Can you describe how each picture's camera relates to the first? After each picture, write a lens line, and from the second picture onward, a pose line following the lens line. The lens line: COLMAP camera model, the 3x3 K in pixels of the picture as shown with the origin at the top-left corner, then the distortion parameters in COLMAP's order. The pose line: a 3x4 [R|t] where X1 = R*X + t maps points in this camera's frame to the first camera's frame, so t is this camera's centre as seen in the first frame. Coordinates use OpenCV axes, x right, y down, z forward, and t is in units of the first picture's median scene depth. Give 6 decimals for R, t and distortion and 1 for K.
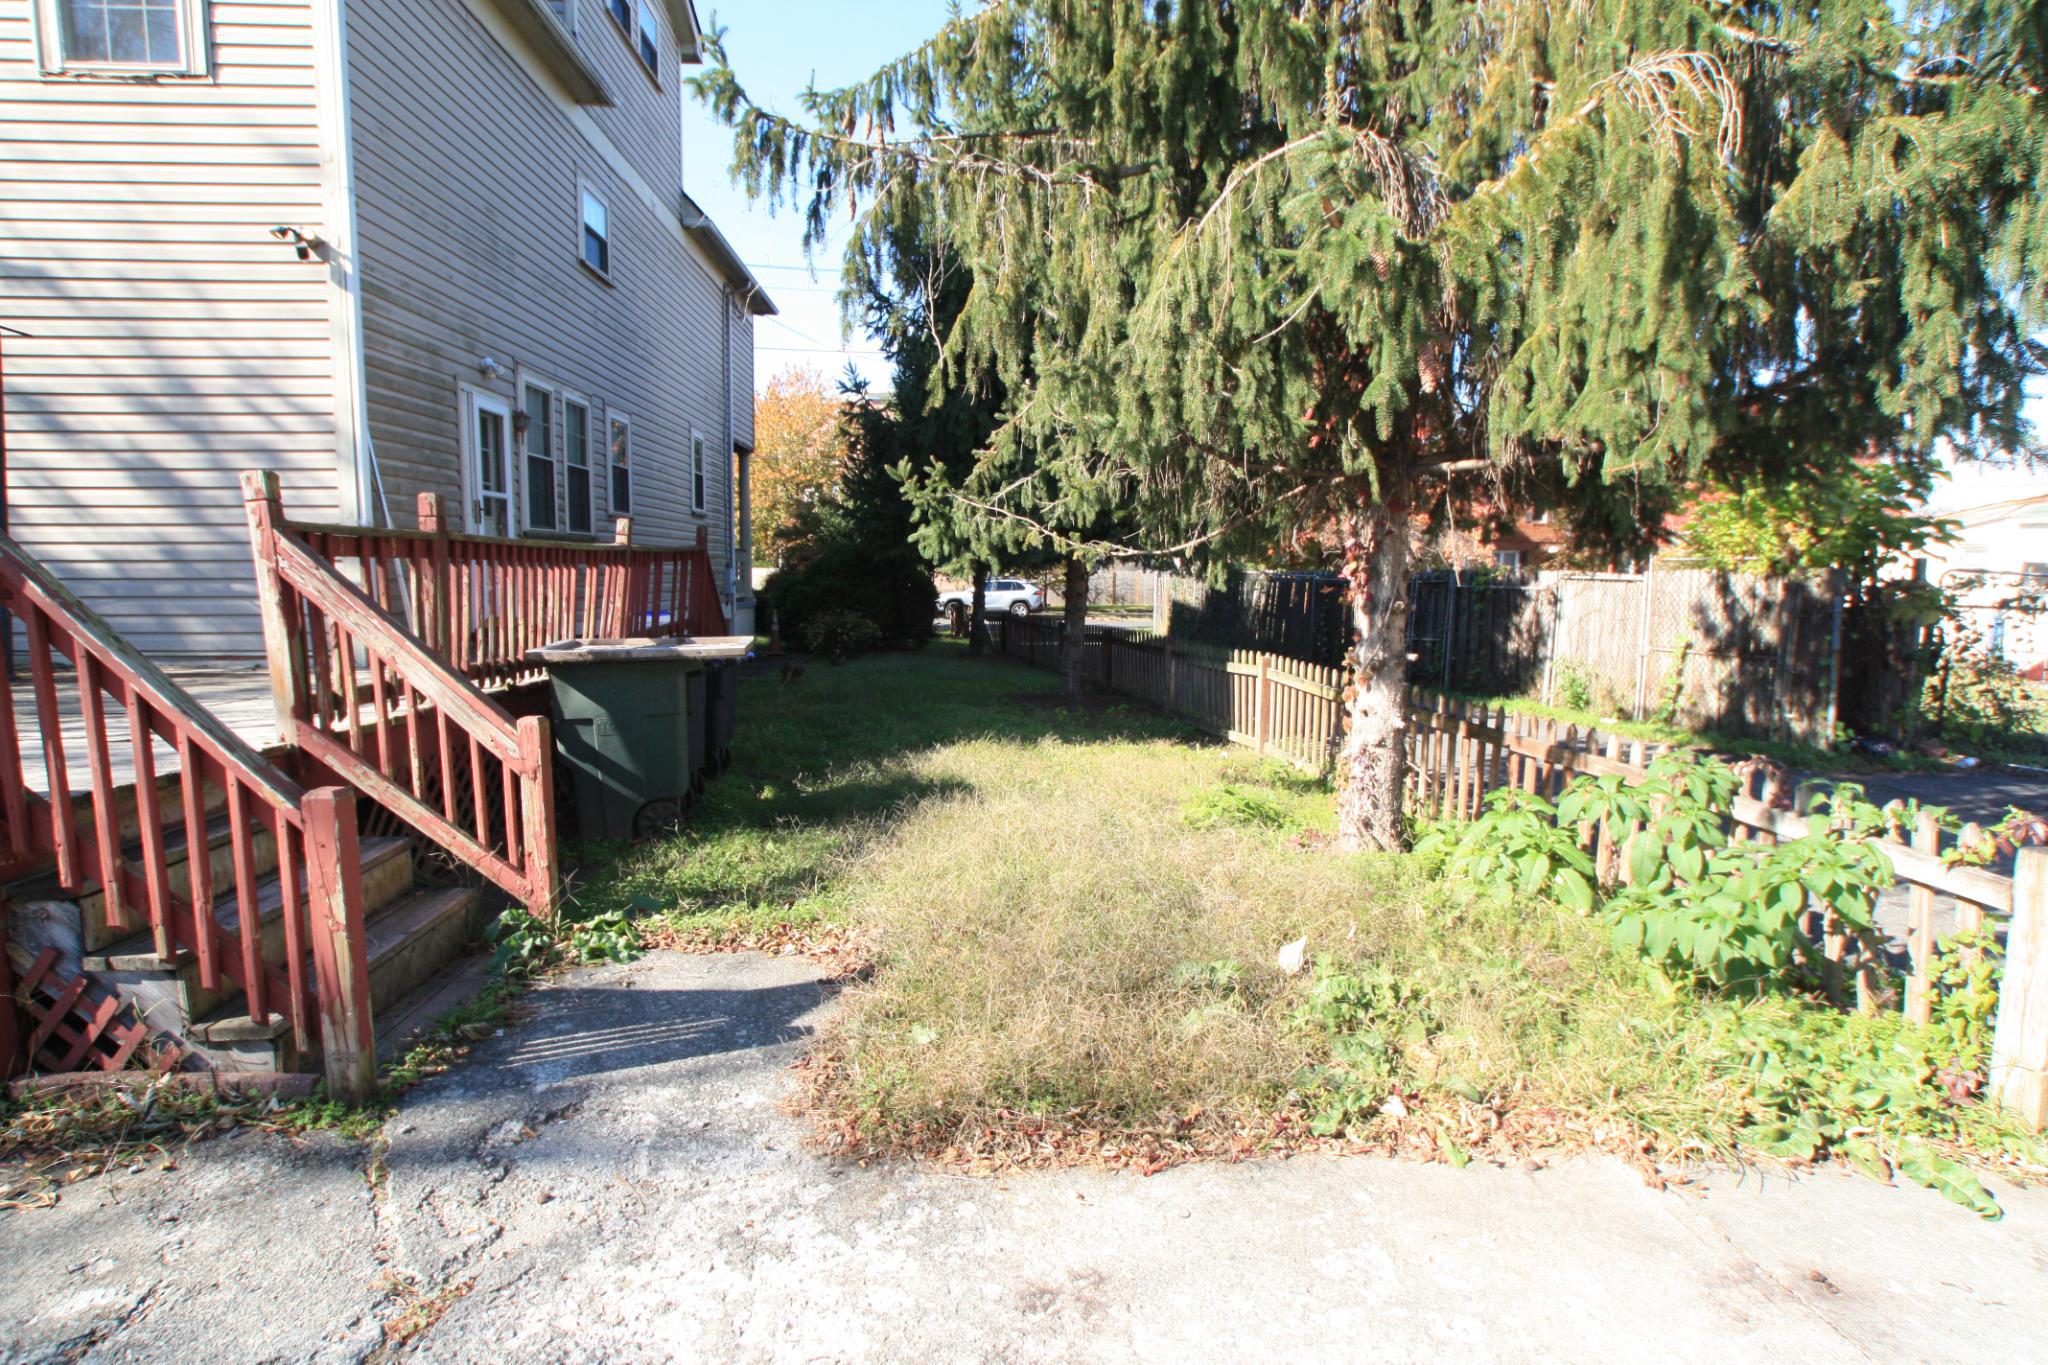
lens RADIAL K [[1051.5, 0, 1037.3], [0, 1051.5, 689.9], [0, 0, 1]] dist [-0.055911, 0.025239]
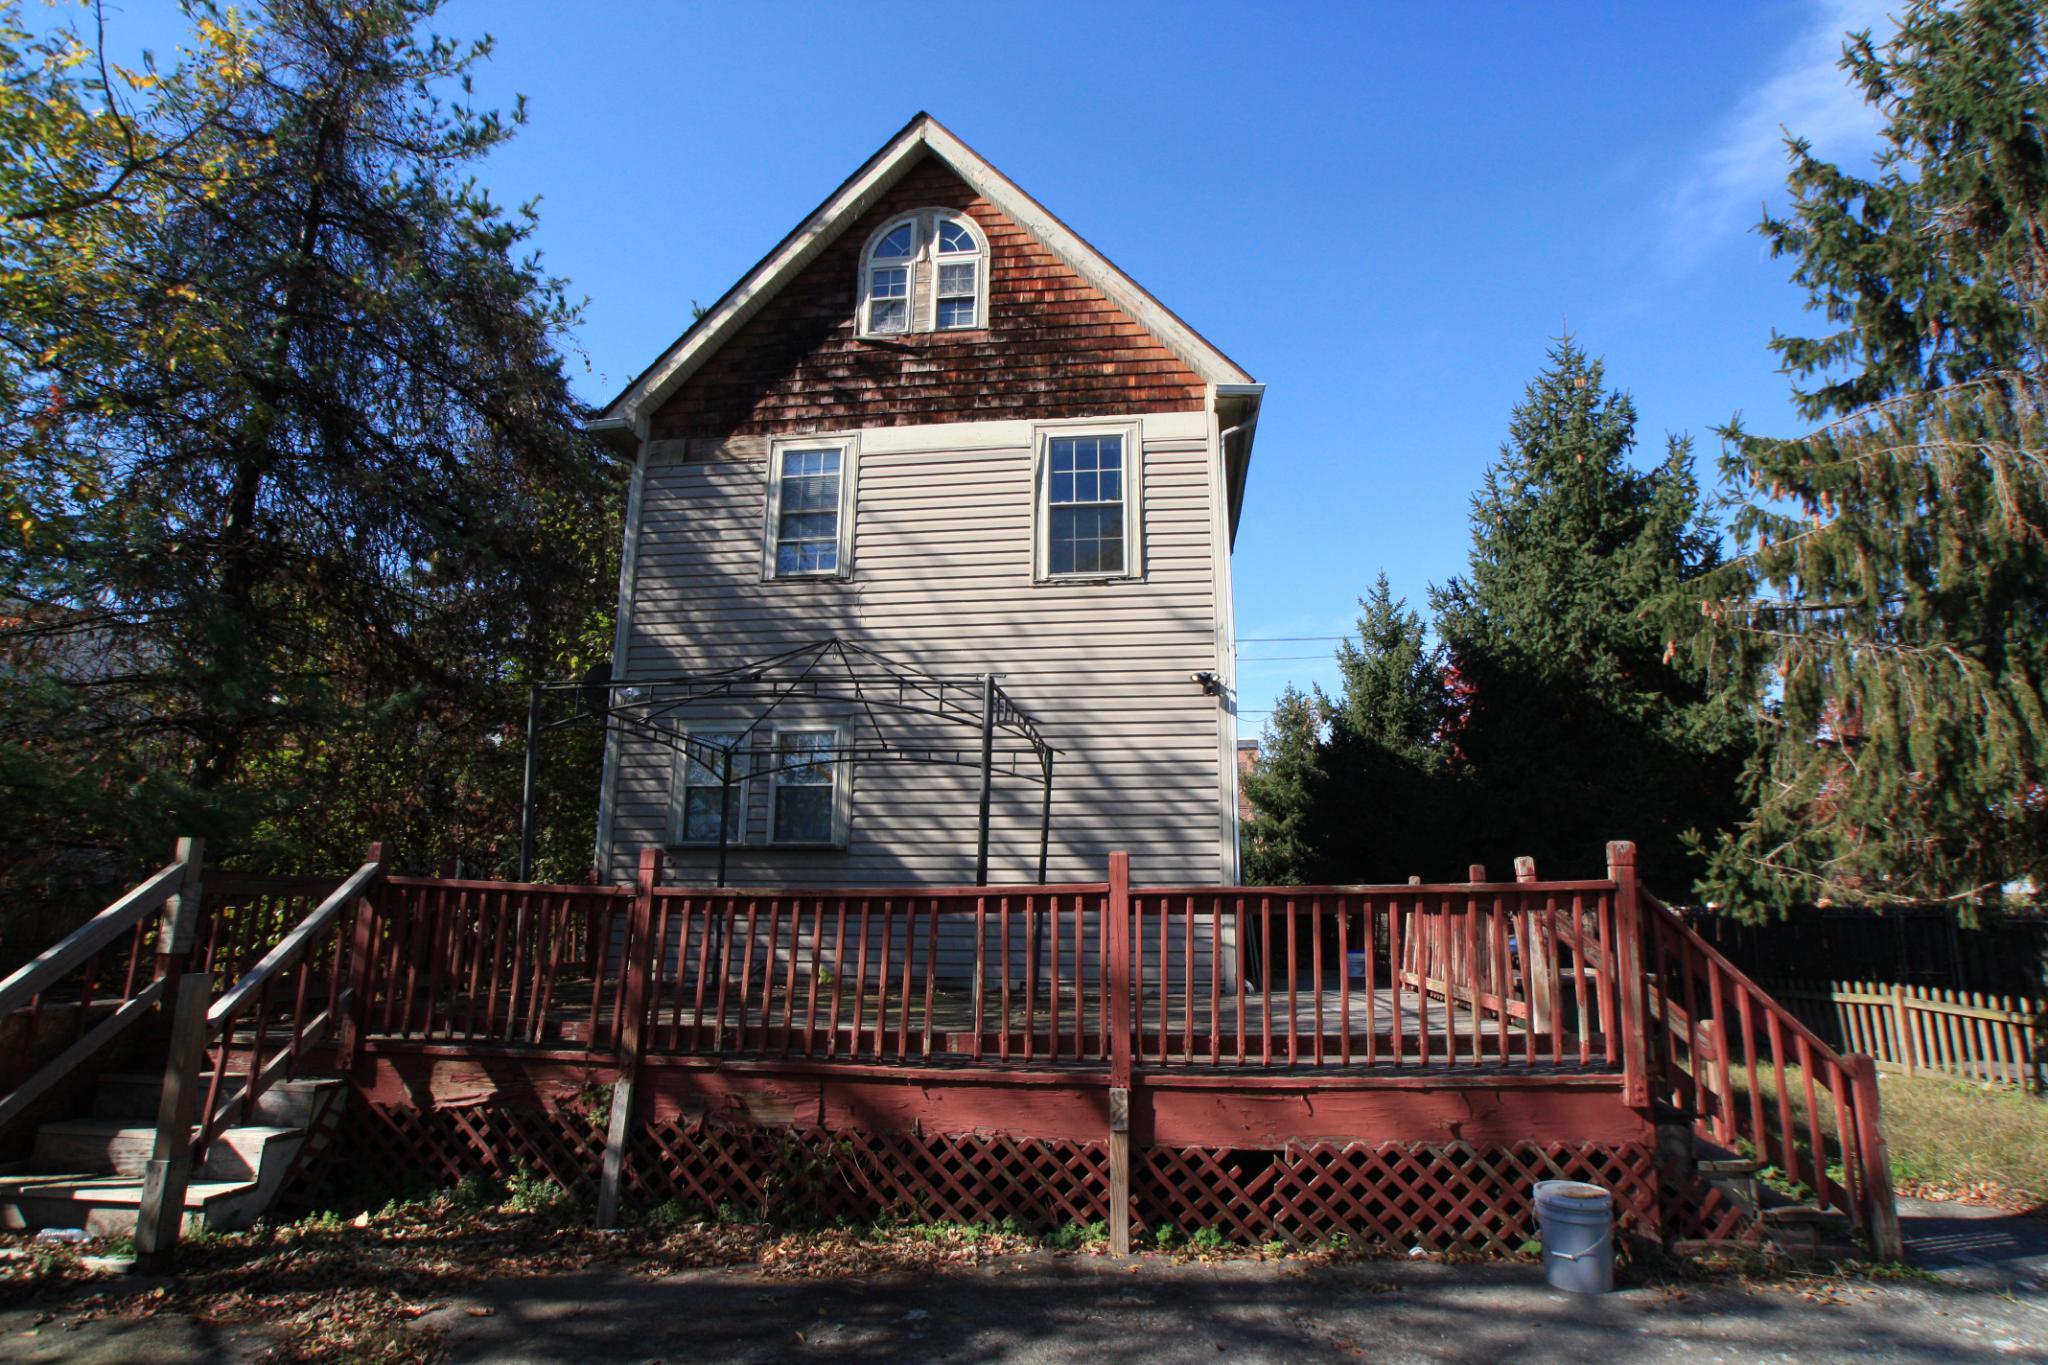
lens RADIAL K [[1051.5, 0, 1065.0], [0, 1051.5, 676.8], [0, 0, 1]] dist [-0.055911, 0.025239]
pose [[0.987048, -0.035648, -0.156417, -0.691727], [-0.017415, 0.945429, -0.325364, 0.033310], [0.159479, 0.323874, 0.932562, -0.397640]]
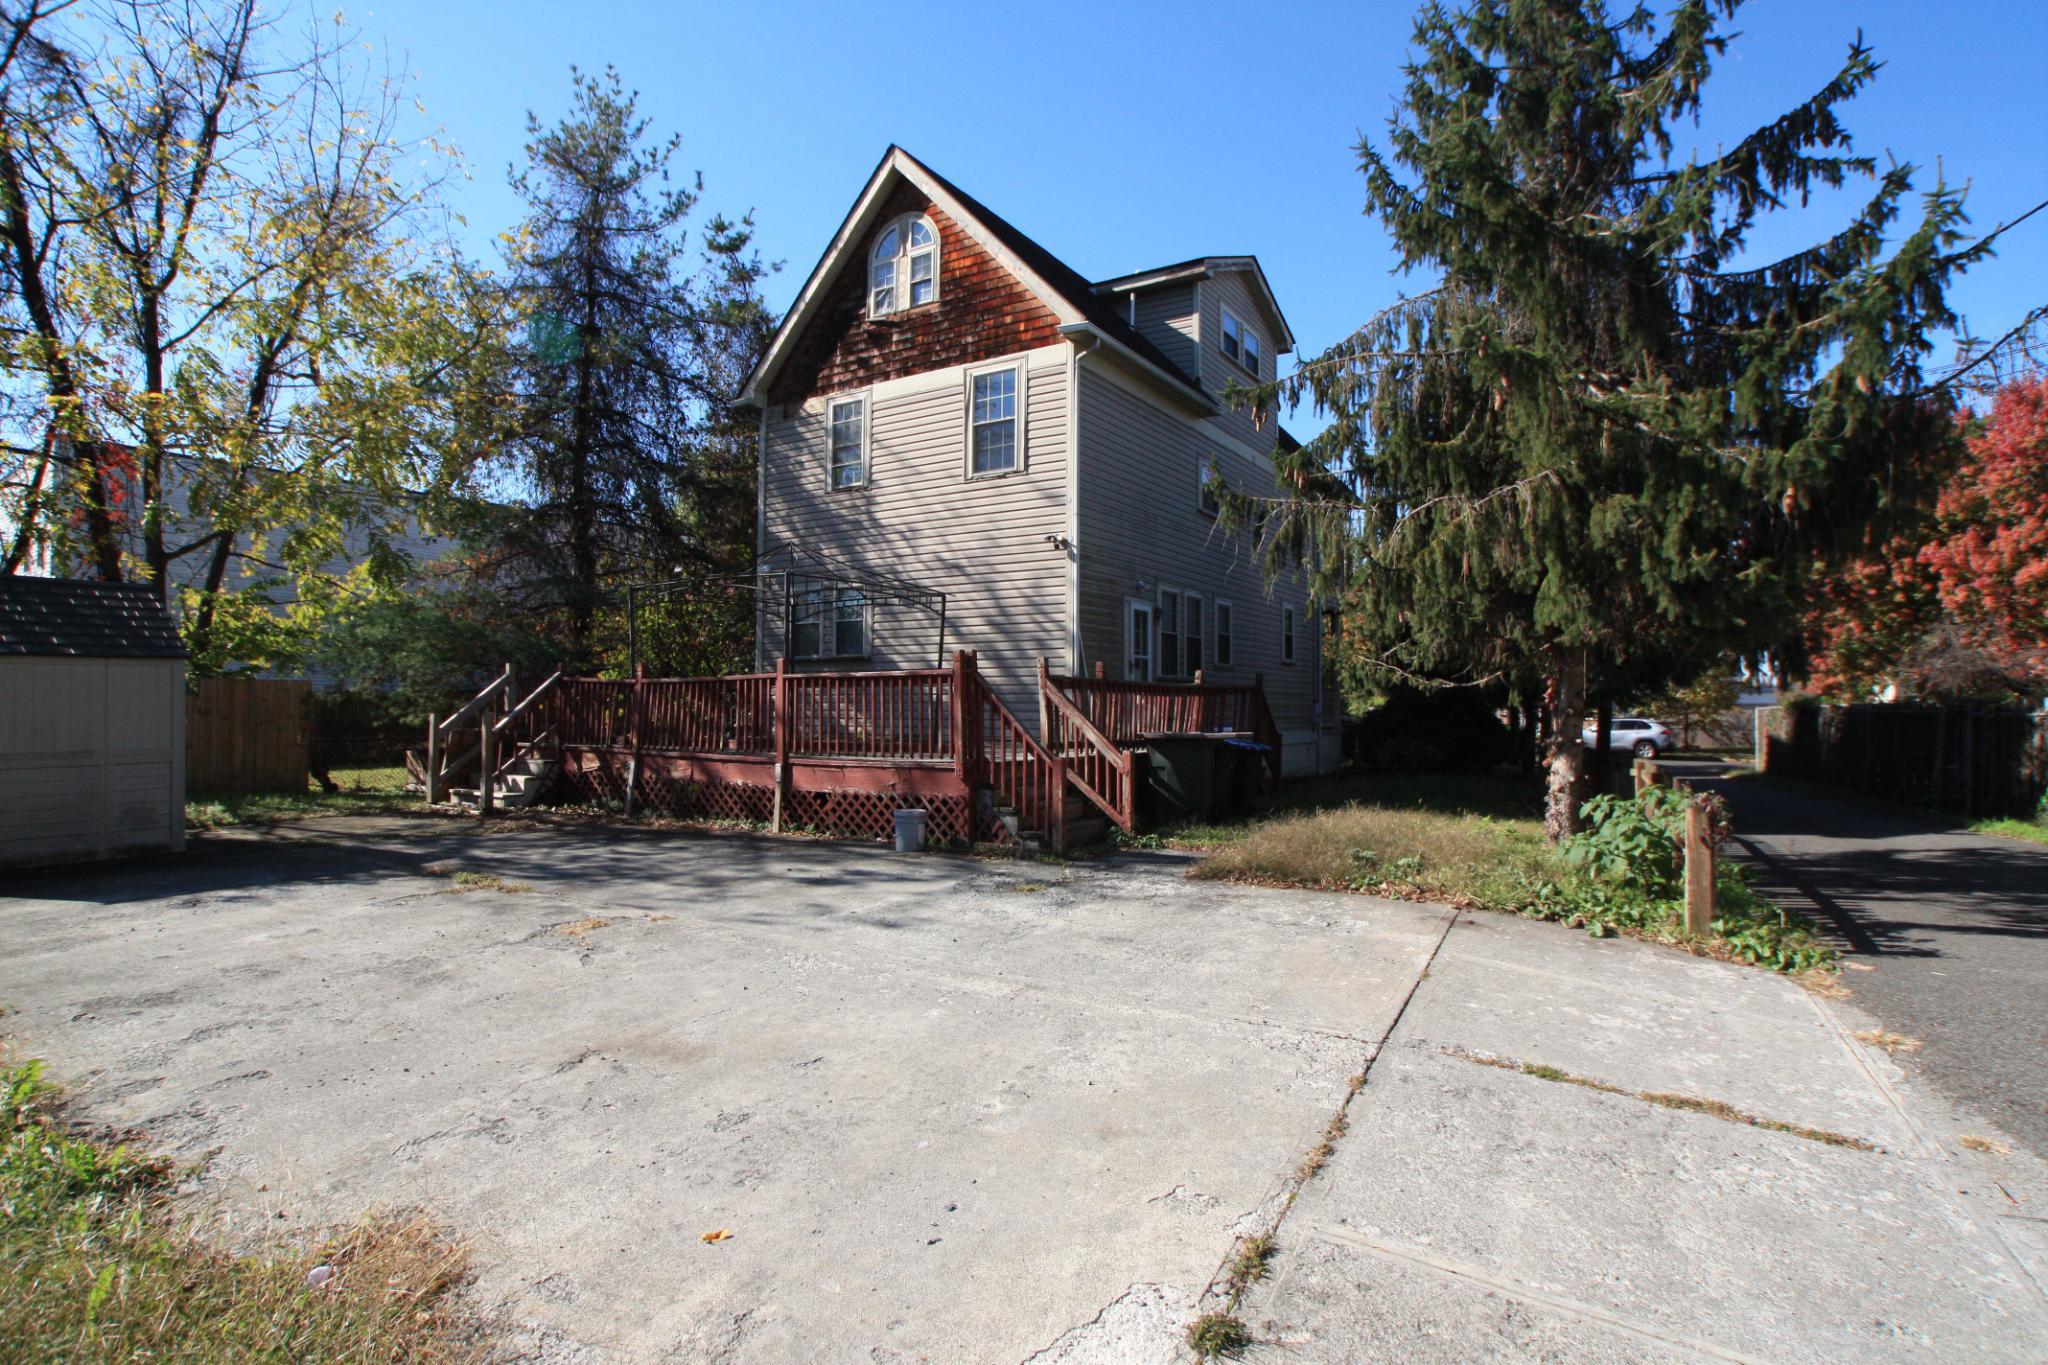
lens RADIAL K [[1051.5, 0, 1025.8], [0, 1051.5, 676.4], [0, 0, 1]] dist [-0.055911, 0.025239]
pose [[0.812773, -0.018492, -0.582287, 0.478922], [-0.067966, 0.989661, -0.126299, 0.111200], [0.578603, 0.142228, 0.803113, -0.728093]]
